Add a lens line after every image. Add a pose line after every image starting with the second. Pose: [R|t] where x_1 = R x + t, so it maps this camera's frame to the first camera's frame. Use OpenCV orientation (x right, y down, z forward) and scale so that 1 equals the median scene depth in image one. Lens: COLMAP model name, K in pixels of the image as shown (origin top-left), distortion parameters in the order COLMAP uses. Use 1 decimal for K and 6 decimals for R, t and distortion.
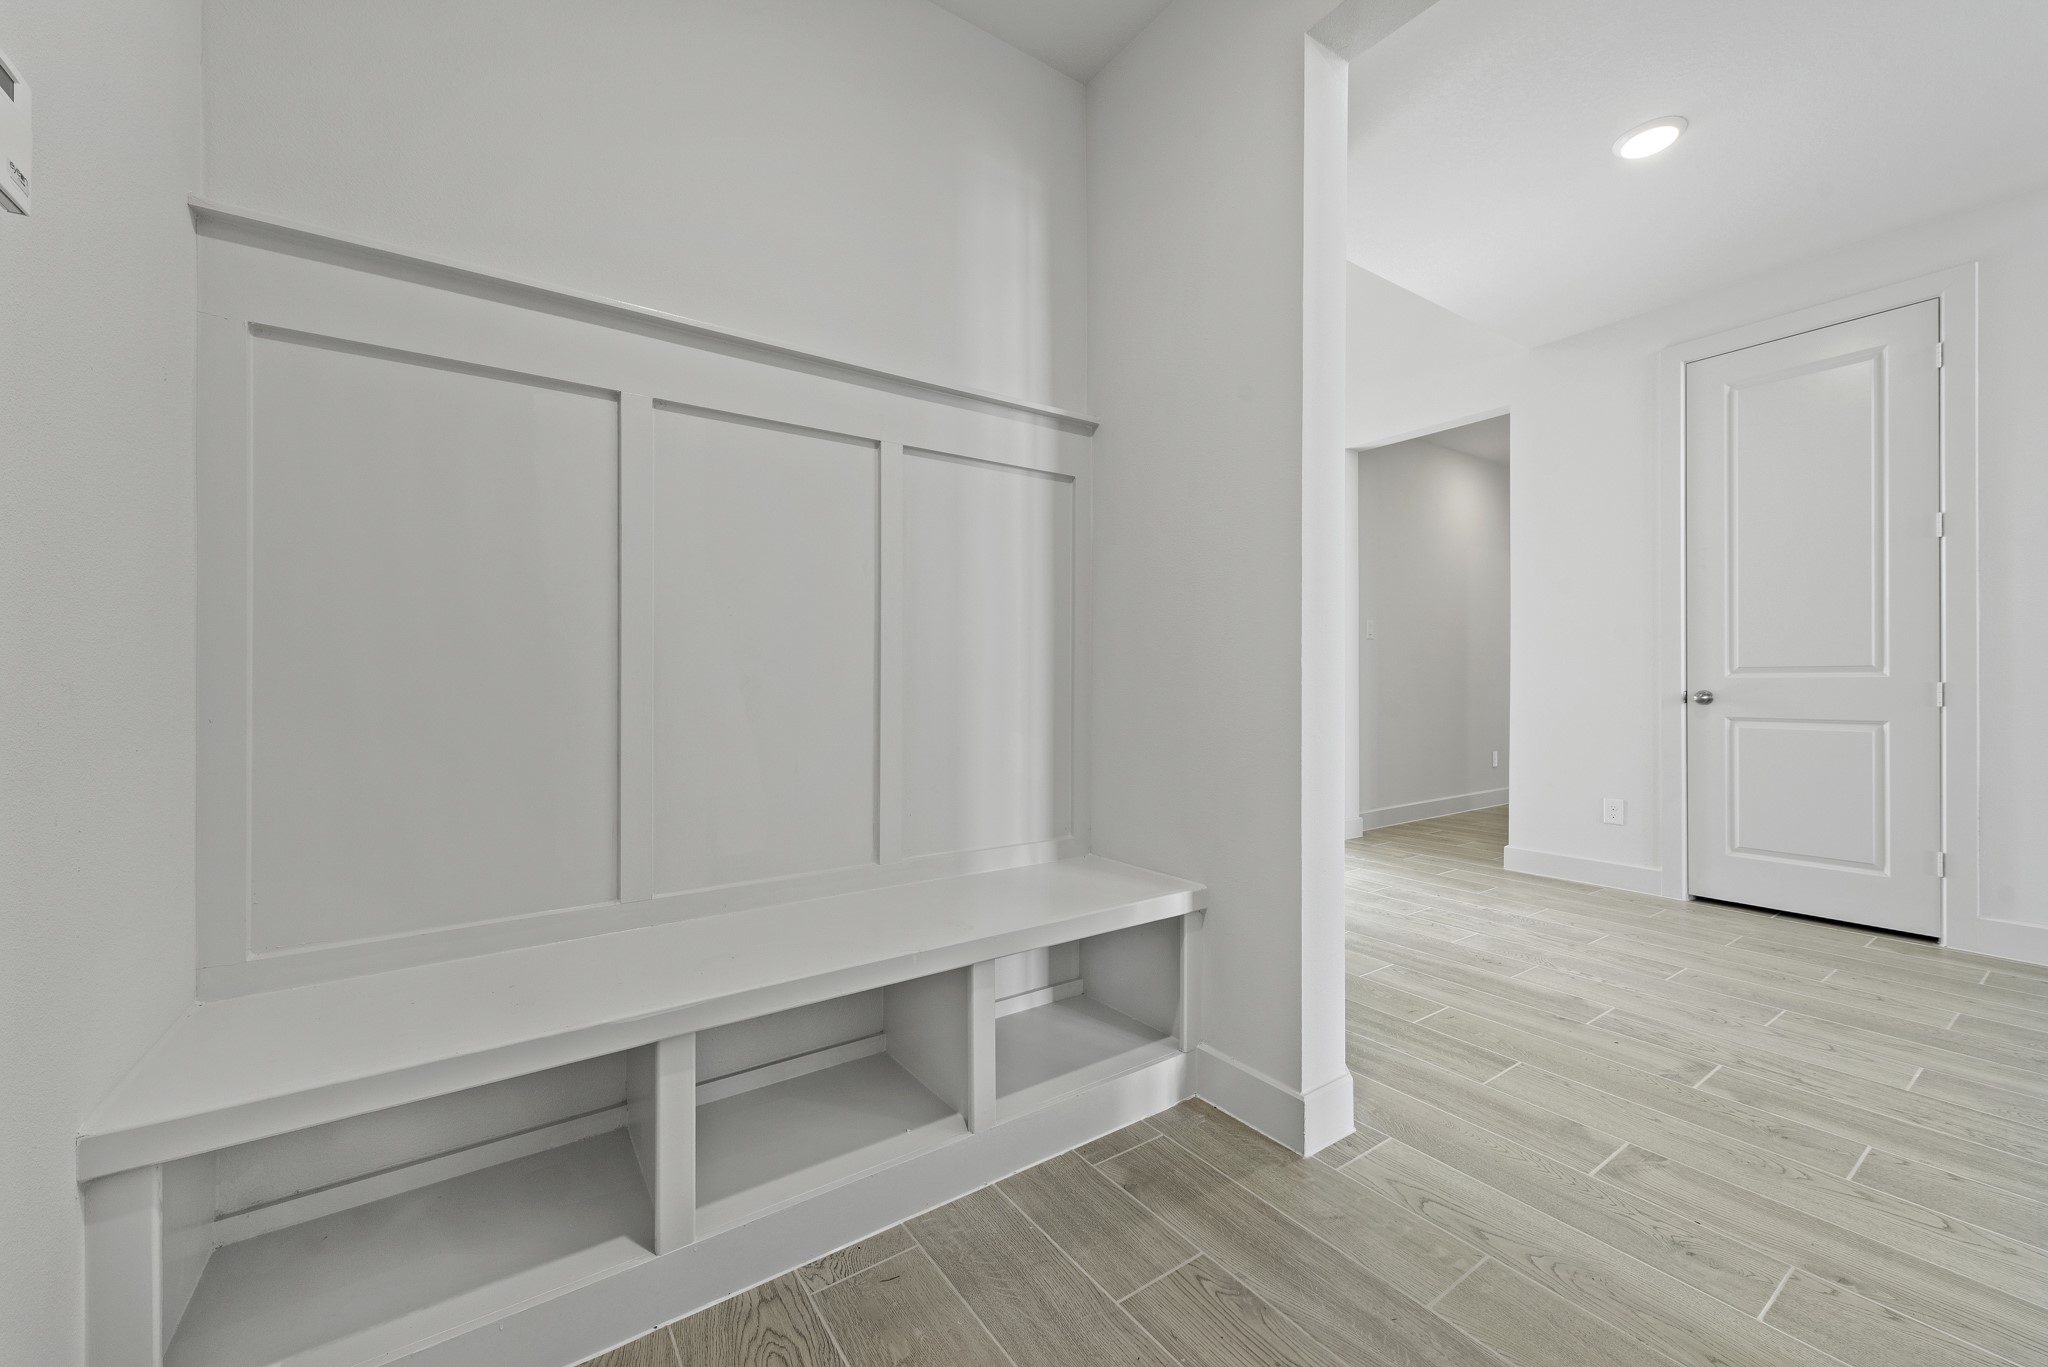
lens RADIAL K [[804.0, 0, 1025.5], [0, 804.0, 673.3], [0, 0, 1]] dist [0.004410, -0.000269]
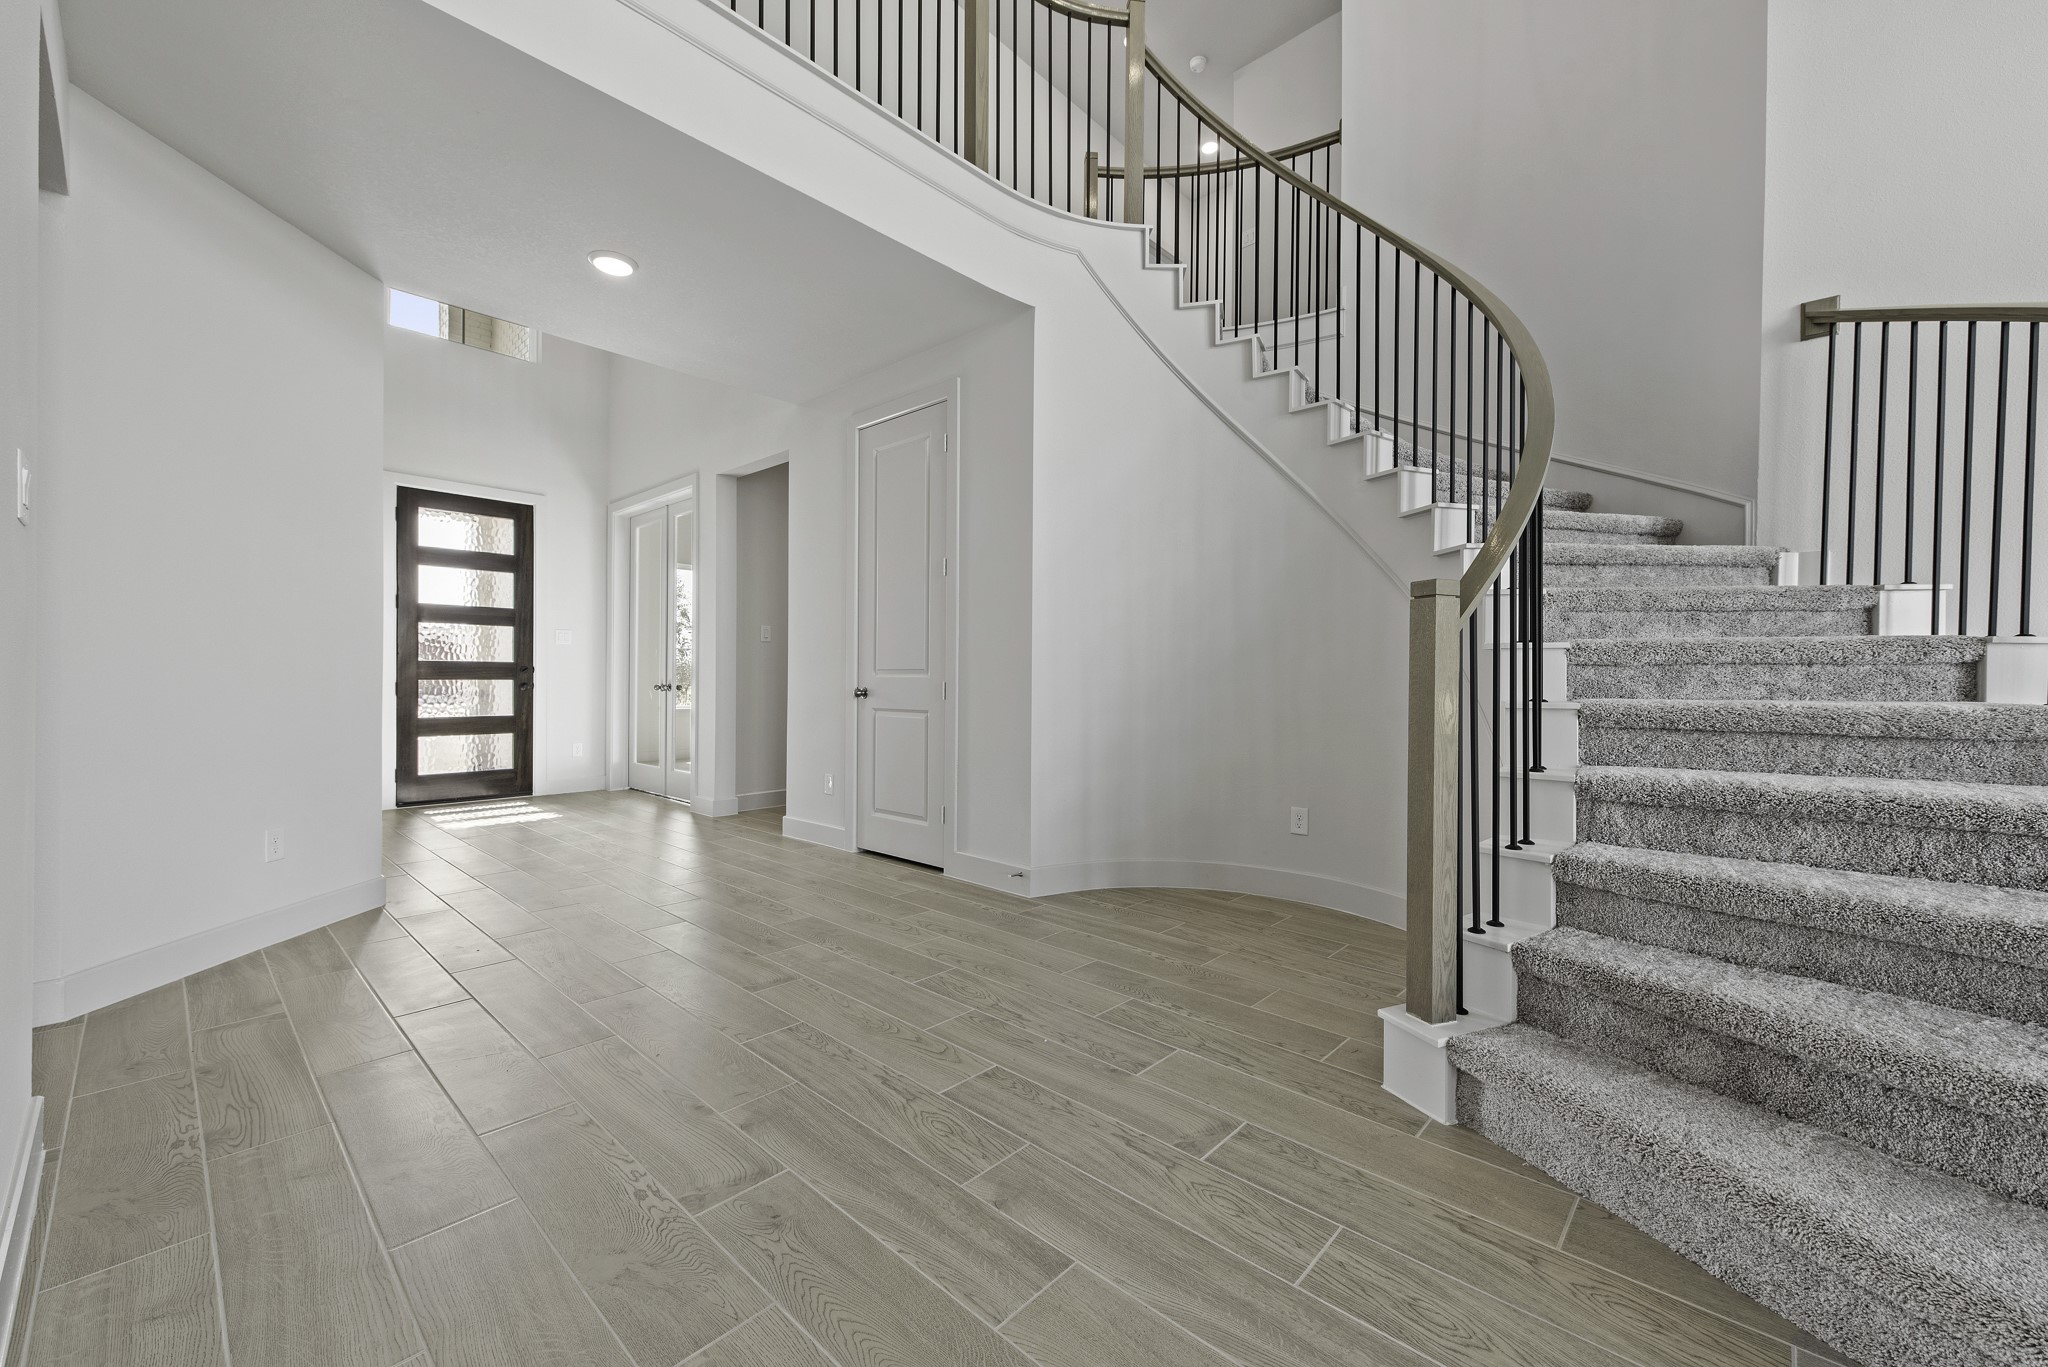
lens RADIAL K [[804.0, 0, 1016.0], [0, 804.0, 676.8], [0, 0, 1]] dist [0.004410, -0.000269]
pose [[0.979339, -0.004628, 0.202172, 0.837331], [0.001470, 0.999875, 0.015771, -0.014553], [-0.202219, -0.015148, 0.979223, -0.296917]]
